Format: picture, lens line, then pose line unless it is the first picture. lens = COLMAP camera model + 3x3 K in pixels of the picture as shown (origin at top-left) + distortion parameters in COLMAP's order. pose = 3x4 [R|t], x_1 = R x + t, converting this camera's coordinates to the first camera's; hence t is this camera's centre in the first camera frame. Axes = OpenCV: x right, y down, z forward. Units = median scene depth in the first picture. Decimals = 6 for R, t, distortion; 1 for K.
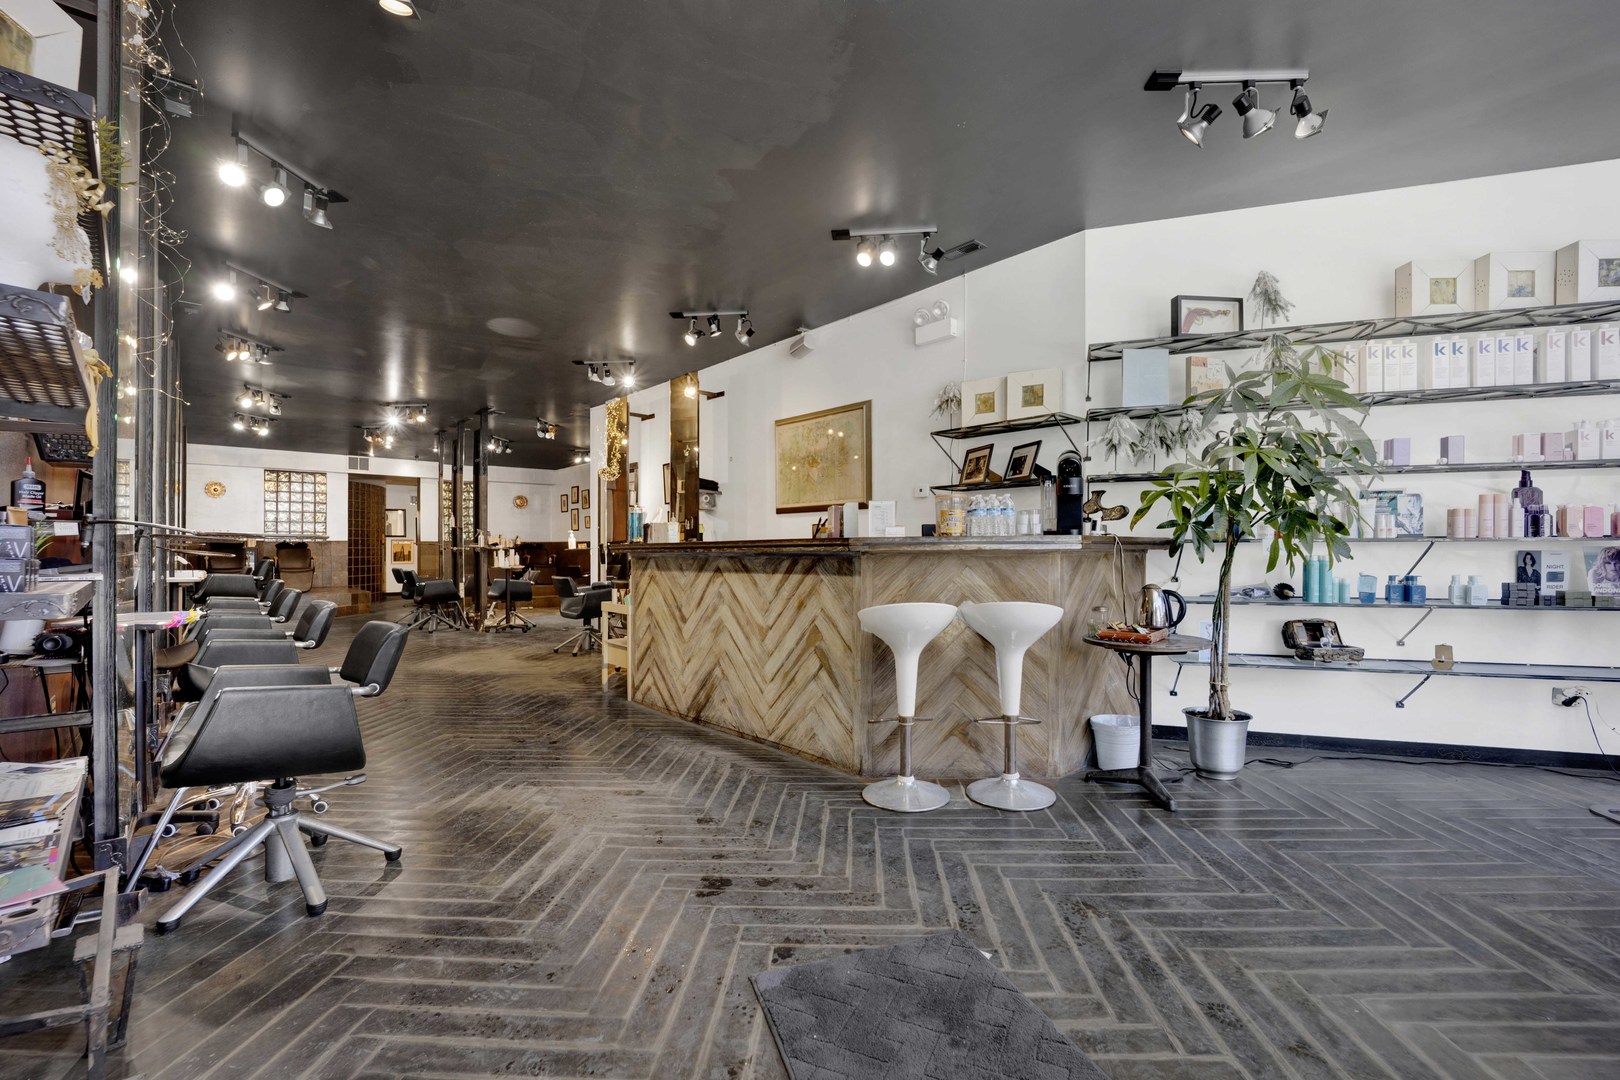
lens RADIAL K [[690.1, 0, 816.9], [0, 690.1, 537.1], [0, 0, 1]] dist [-0.013636, 0.000180]
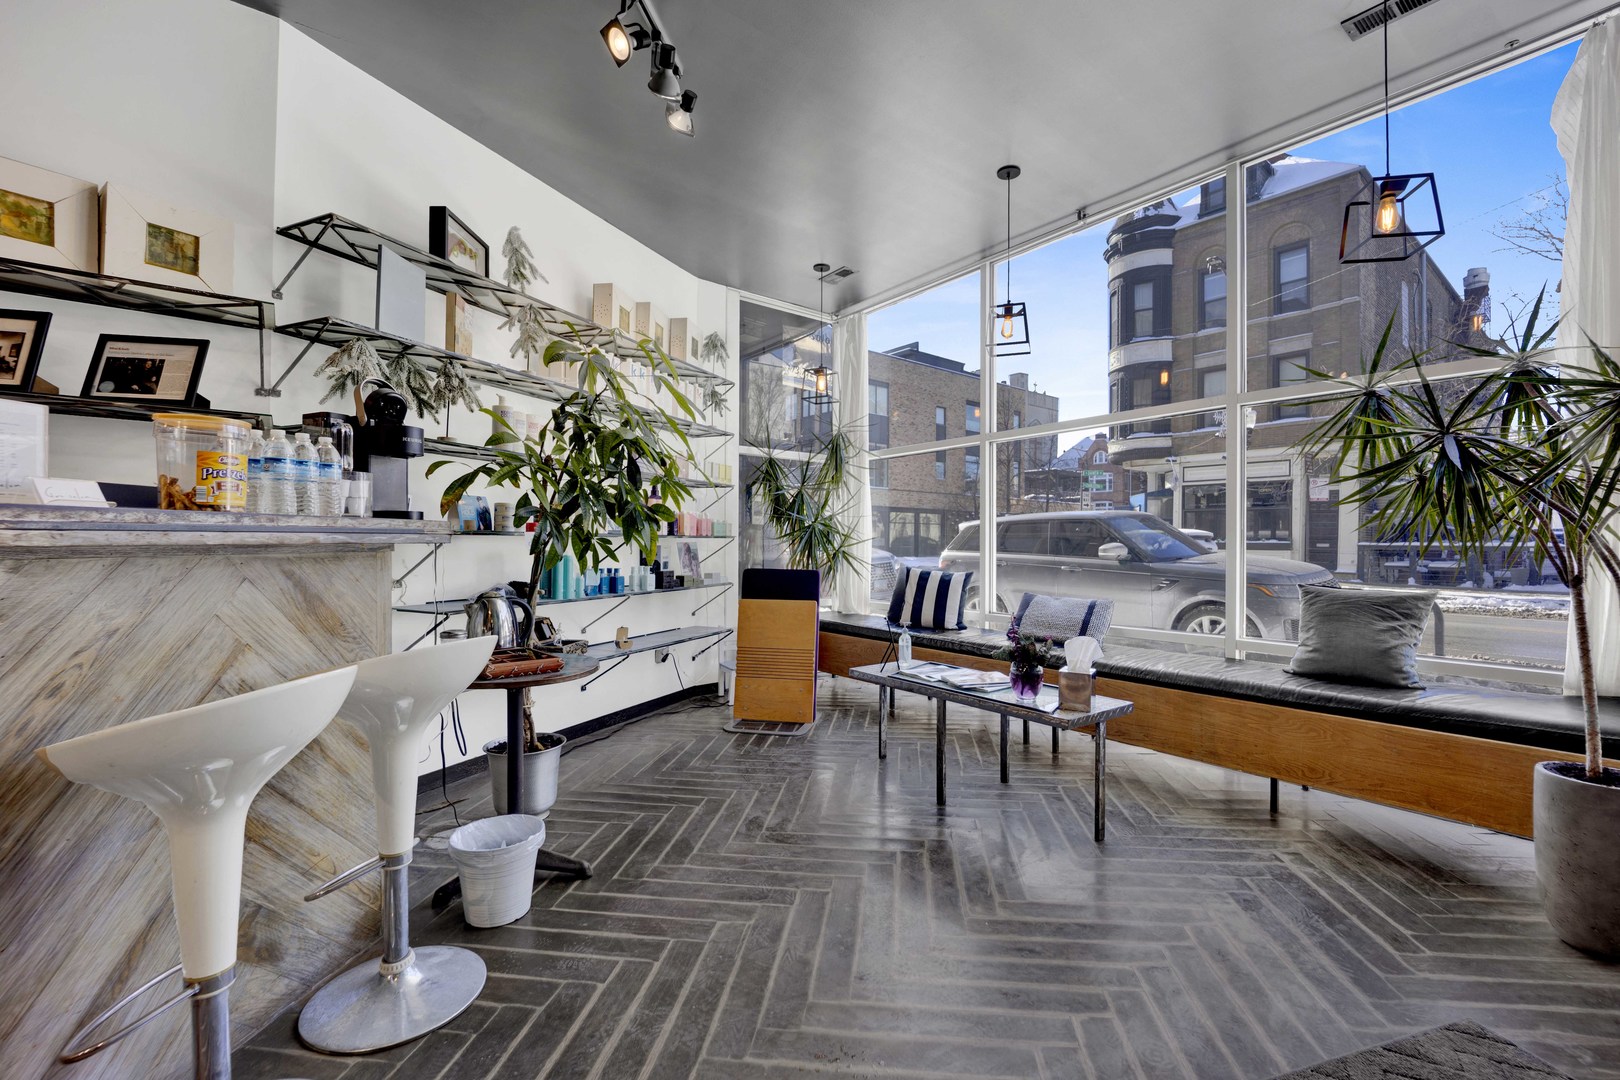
lens RADIAL K [[682.7, 0, 840.0], [0, 682.7, 540.0], [0, 0, 1]] dist [-0.021510, -0.000053]
pose [[0.047870, 0.007047, 0.998829, -0.165611], [-0.022294, 0.999734, -0.005985, 0.007788], [-0.998605, -0.021981, 0.048014, 0.457054]]
